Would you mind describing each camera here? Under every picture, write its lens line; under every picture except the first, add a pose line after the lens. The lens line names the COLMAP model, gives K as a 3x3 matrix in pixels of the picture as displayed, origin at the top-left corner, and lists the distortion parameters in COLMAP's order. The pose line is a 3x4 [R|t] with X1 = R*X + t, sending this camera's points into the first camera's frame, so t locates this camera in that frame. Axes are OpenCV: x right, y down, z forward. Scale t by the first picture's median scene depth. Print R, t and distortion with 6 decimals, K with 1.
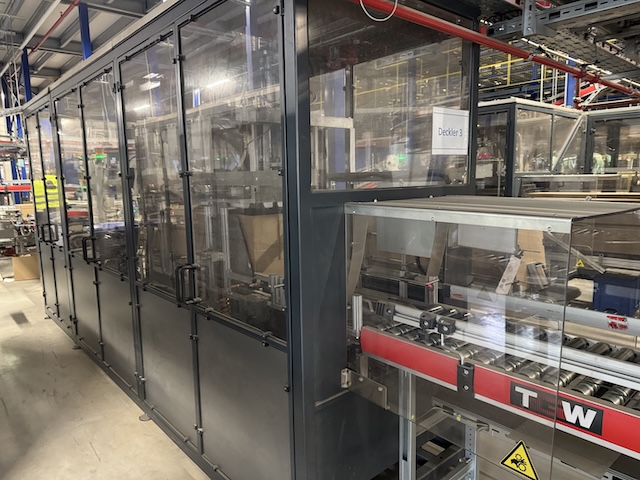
lens RADIAL K [[455.3, 0, 320.0], [0, 455.3, 240.0], [0, 0, 1]] dist [-0.001983, -0.004278]
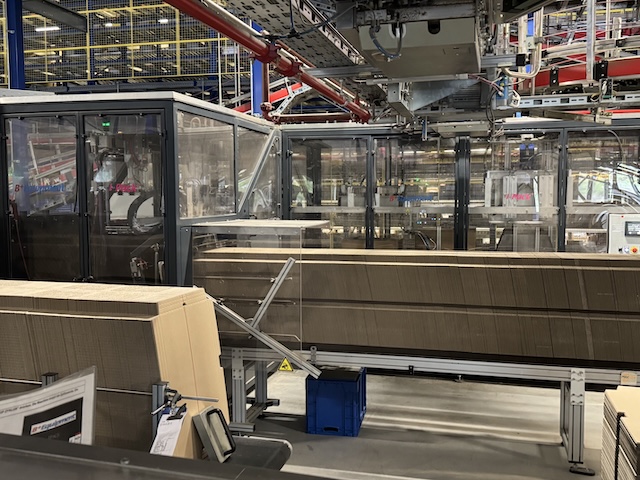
lens RADIAL K [[651.2, 0, 320.0], [0, 651.2, 240.0], [0, 0, 1]] dist [0.287737, 0.004195]
pose [[0.835659, -0.019980, 0.548885, 0.084457], [0.062741, 0.996269, -0.059256, -0.044606], [-0.545653, 0.083956, 0.833795, 0.146450]]
